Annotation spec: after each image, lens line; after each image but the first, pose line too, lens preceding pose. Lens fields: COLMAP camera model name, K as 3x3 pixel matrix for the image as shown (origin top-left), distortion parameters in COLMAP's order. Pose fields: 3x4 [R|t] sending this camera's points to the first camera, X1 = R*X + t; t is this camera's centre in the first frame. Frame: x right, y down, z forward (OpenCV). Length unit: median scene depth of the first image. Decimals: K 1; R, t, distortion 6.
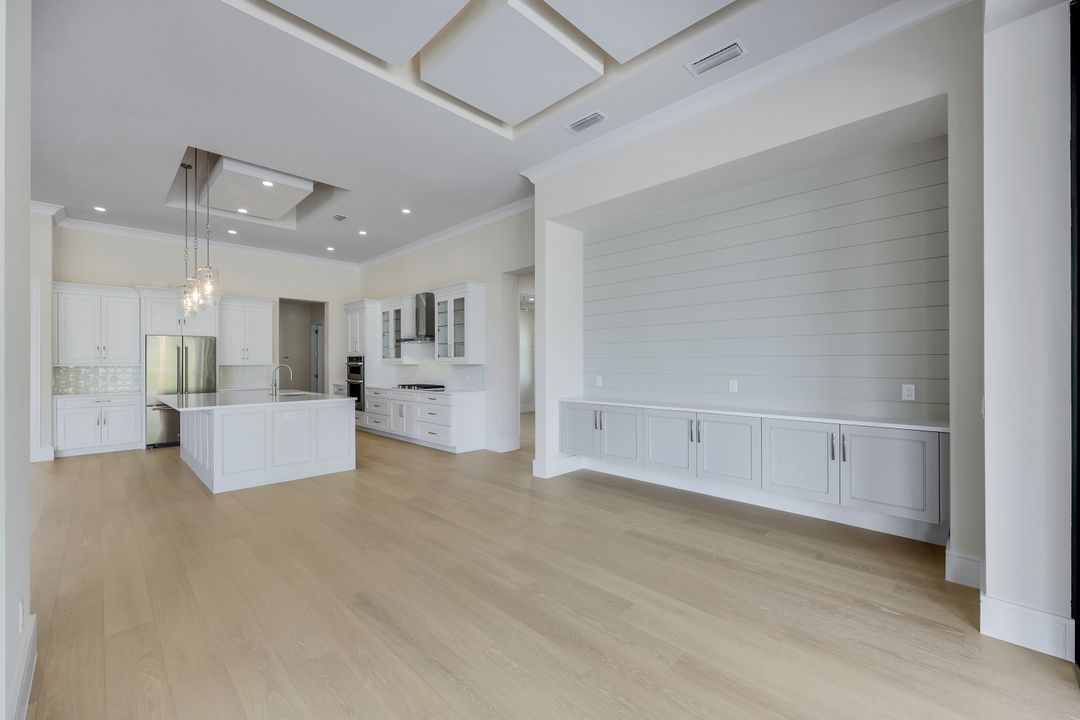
lens RADIAL K [[442.8, 0, 544.8], [0, 442.8, 356.1], [0, 0, 1]] dist [0.005458, 0.000206]
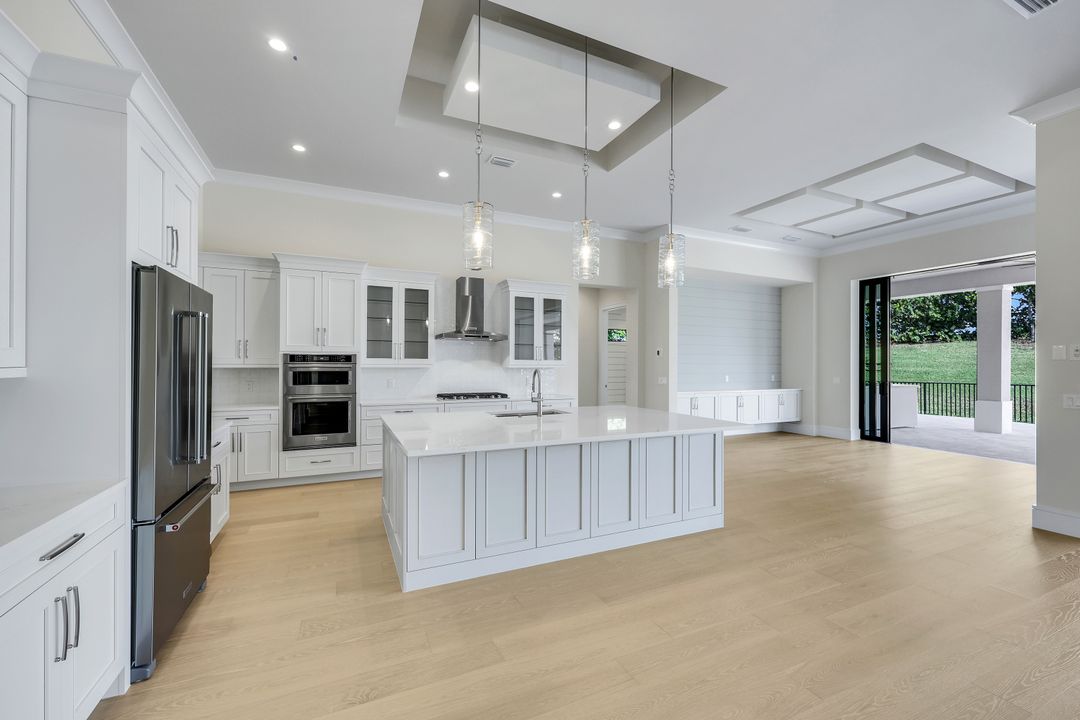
lens RADIAL K [[442.8, 0, 544.5], [0, 442.8, 357.9], [0, 0, 1]] dist [0.005458, 0.000206]
pose [[0.344722, 0.010410, 0.938647, -1.116473], [-0.026239, 0.999655, -0.001450, -0.001330], [-0.938338, -0.024130, 0.344876, 0.691408]]
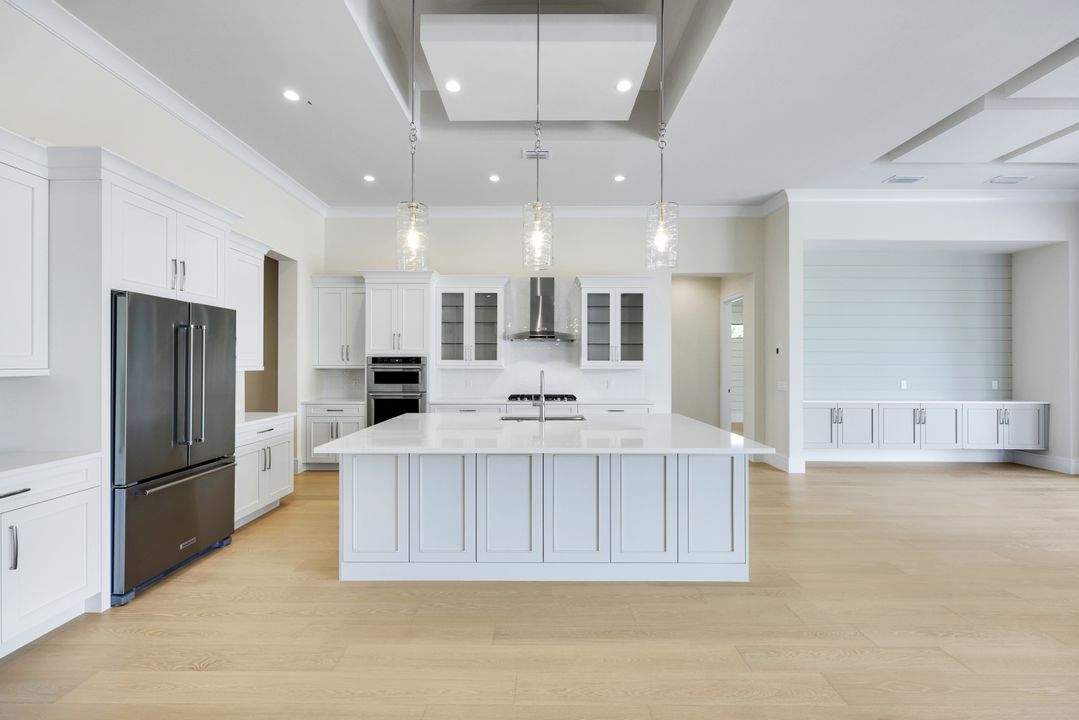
lens RADIAL K [[442.4, 0, 537.2], [0, 442.4, 360.3], [0, 0, 1]] dist [0.005458, 0.000206]
pose [[0.708087, 0.003353, 0.706118, -0.955224], [-0.017205, 0.999774, 0.012505, -0.006877], [-0.705916, -0.021003, 0.707984, 0.518337]]
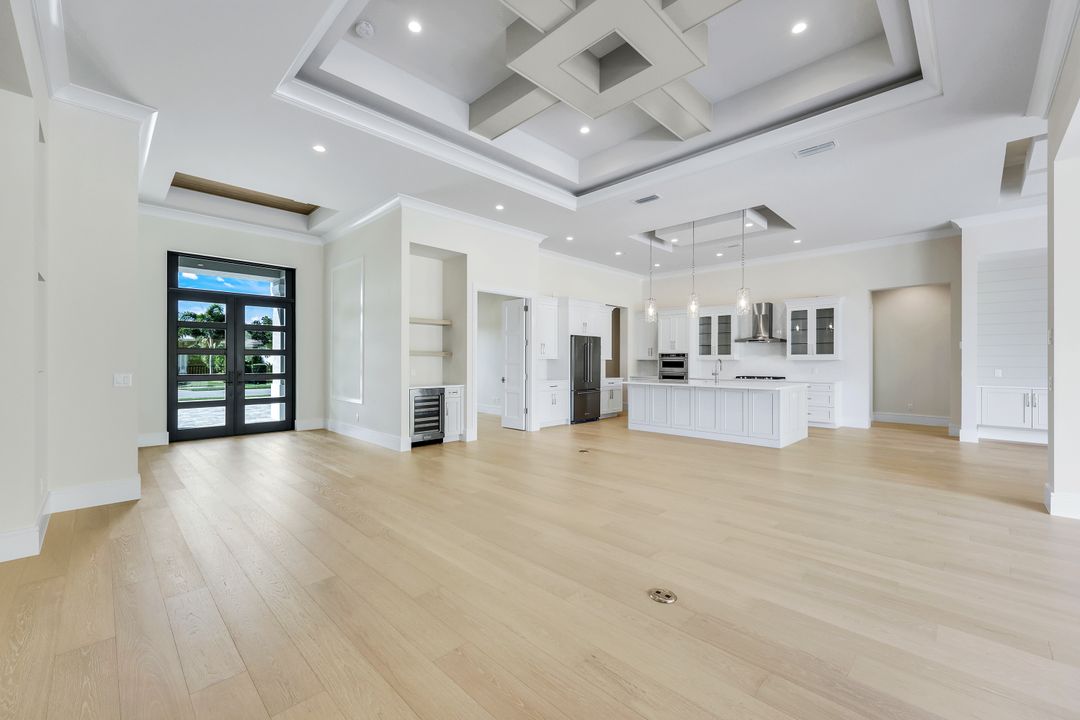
lens RADIAL K [[442.8, 0, 547.9], [0, 442.8, 361.8], [0, 0, 1]] dist [0.005458, 0.000206]
pose [[0.999314, 0.000756, 0.037031, -1.058597], [-0.001648, 0.999709, 0.024060, -0.005952], [-0.037002, -0.024104, 0.999024, -0.264418]]
